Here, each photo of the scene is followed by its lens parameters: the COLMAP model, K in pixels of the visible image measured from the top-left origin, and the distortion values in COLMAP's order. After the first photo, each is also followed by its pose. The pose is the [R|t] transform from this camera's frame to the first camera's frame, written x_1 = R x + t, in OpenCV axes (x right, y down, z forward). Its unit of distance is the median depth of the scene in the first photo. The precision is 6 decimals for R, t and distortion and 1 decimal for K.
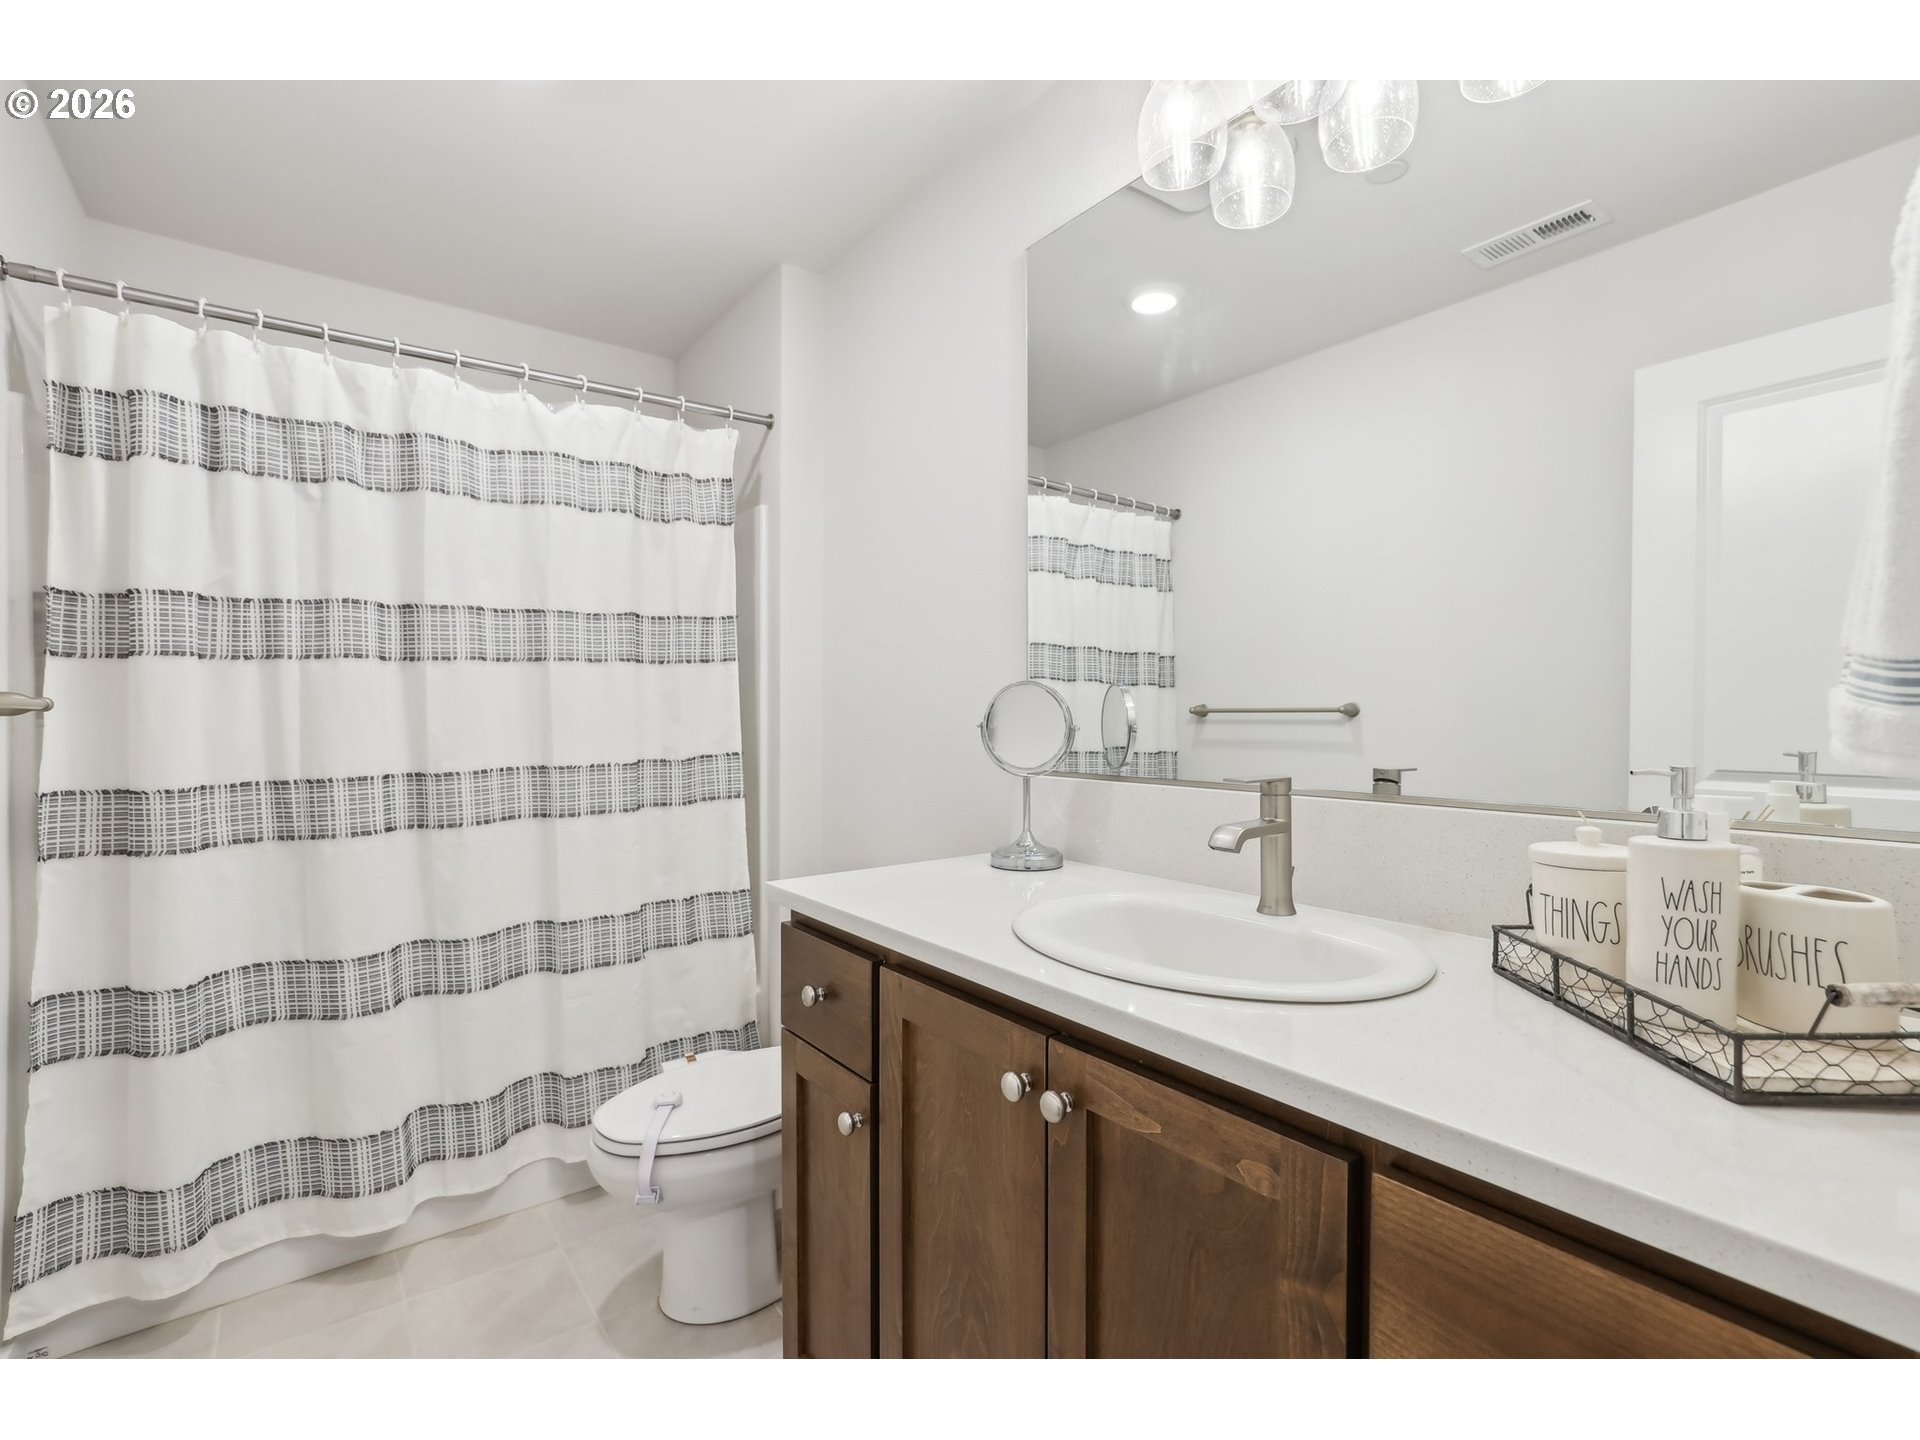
lens RADIAL K [[888.1, 0, 960.8], [0, 888.1, 716.6], [0, 0, 1]] dist [-0.011189, 0.000775]
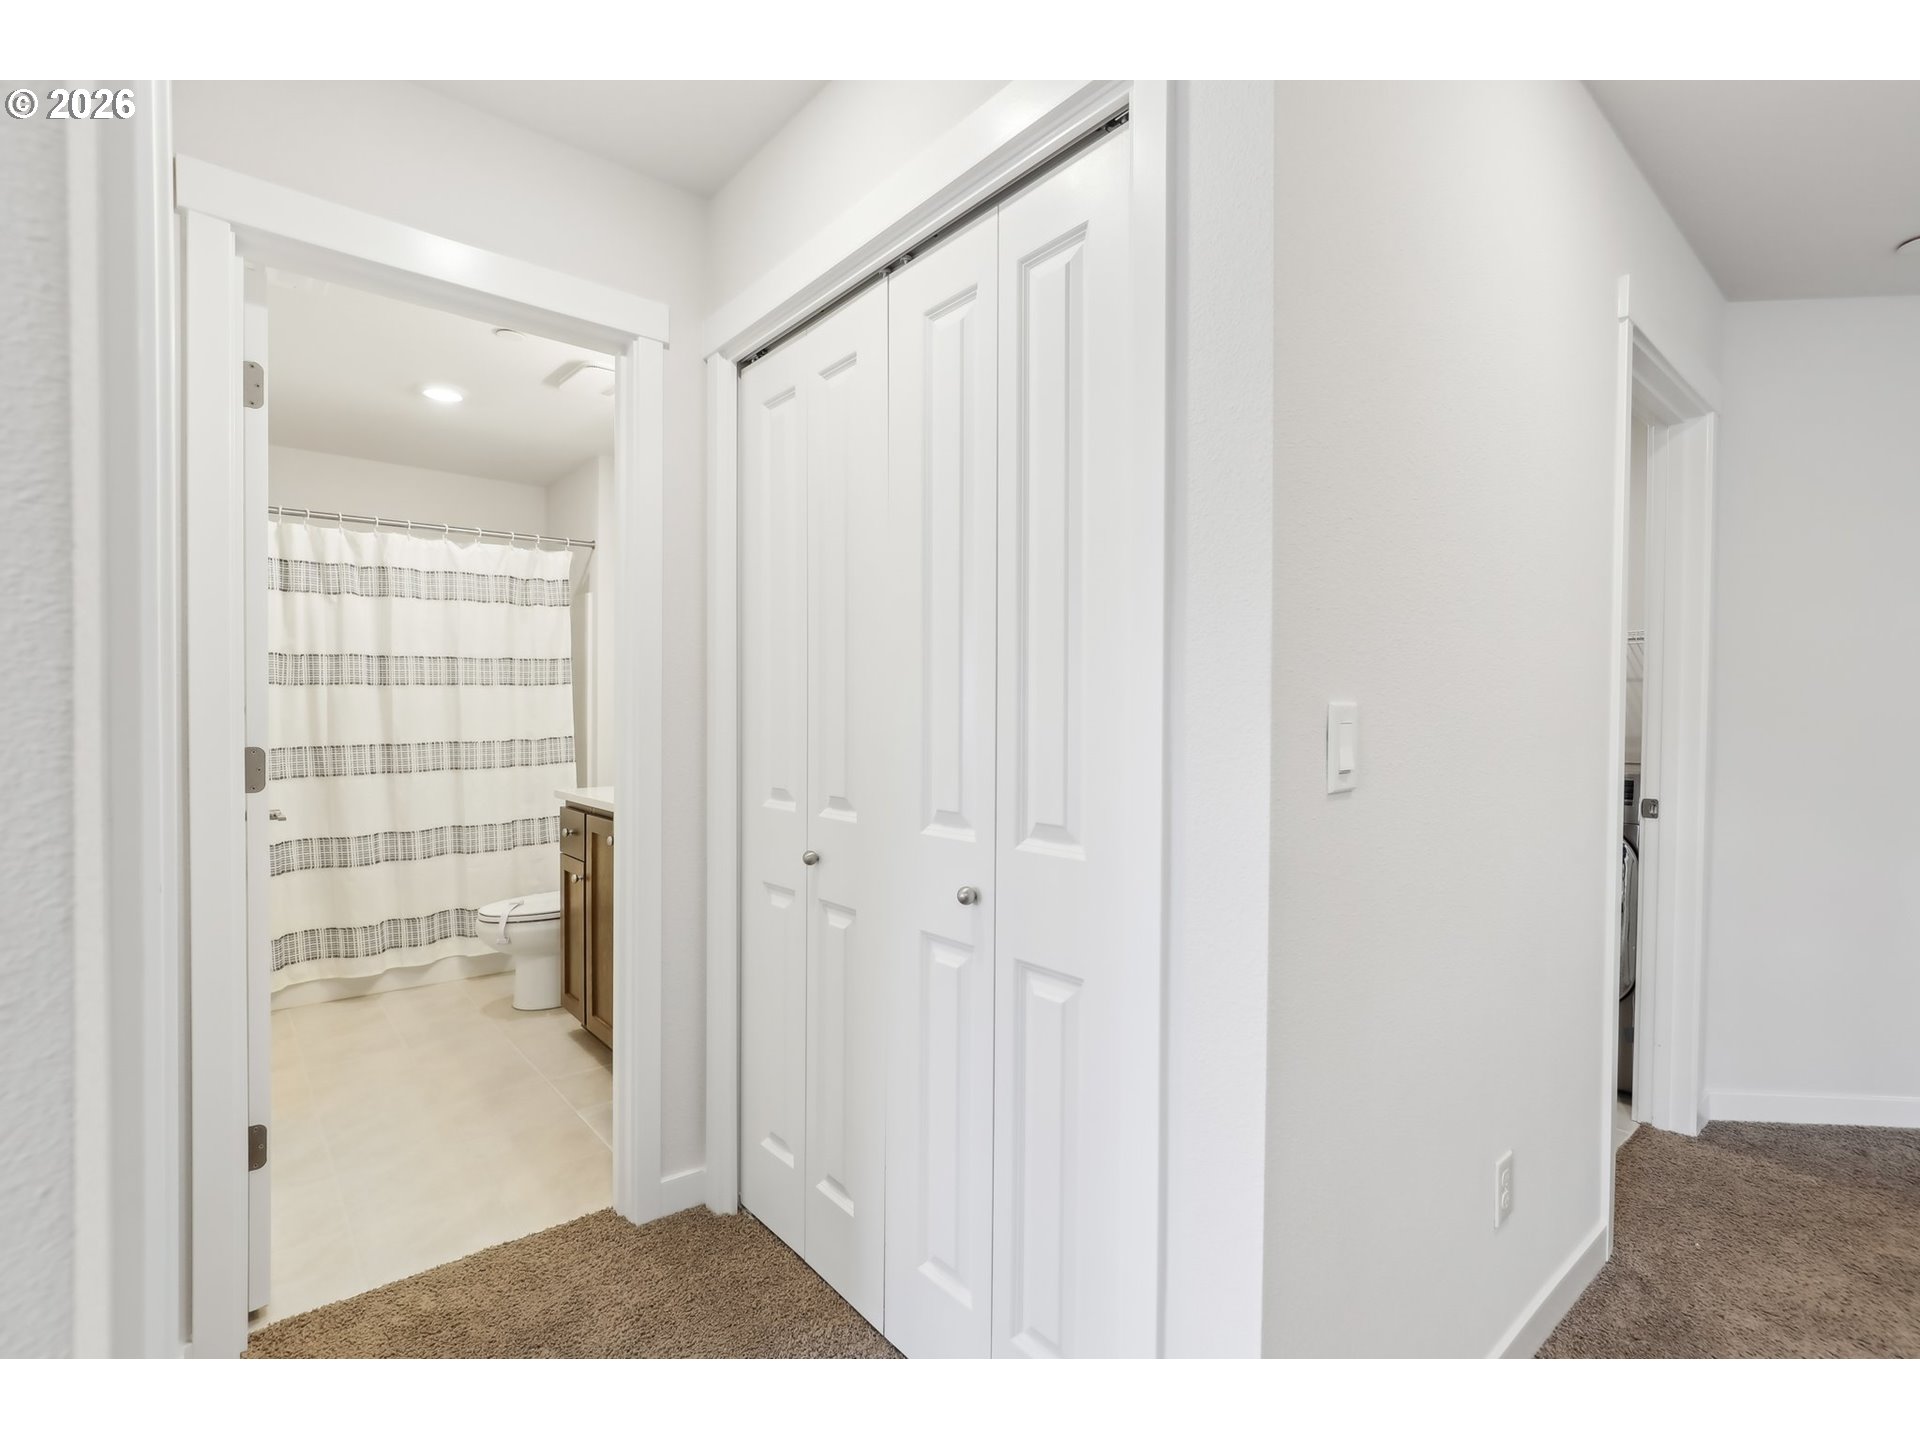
lens RADIAL K [[888.1, 0, 959.3], [0, 888.1, 726.9], [0, 0, 1]] dist [-0.011189, 0.000775]
pose [[0.998211, 0.006762, 0.059411, 0.504057], [-0.007381, 0.999921, 0.010221, -0.001493], [-0.059337, -0.010642, 0.998181, -0.977470]]
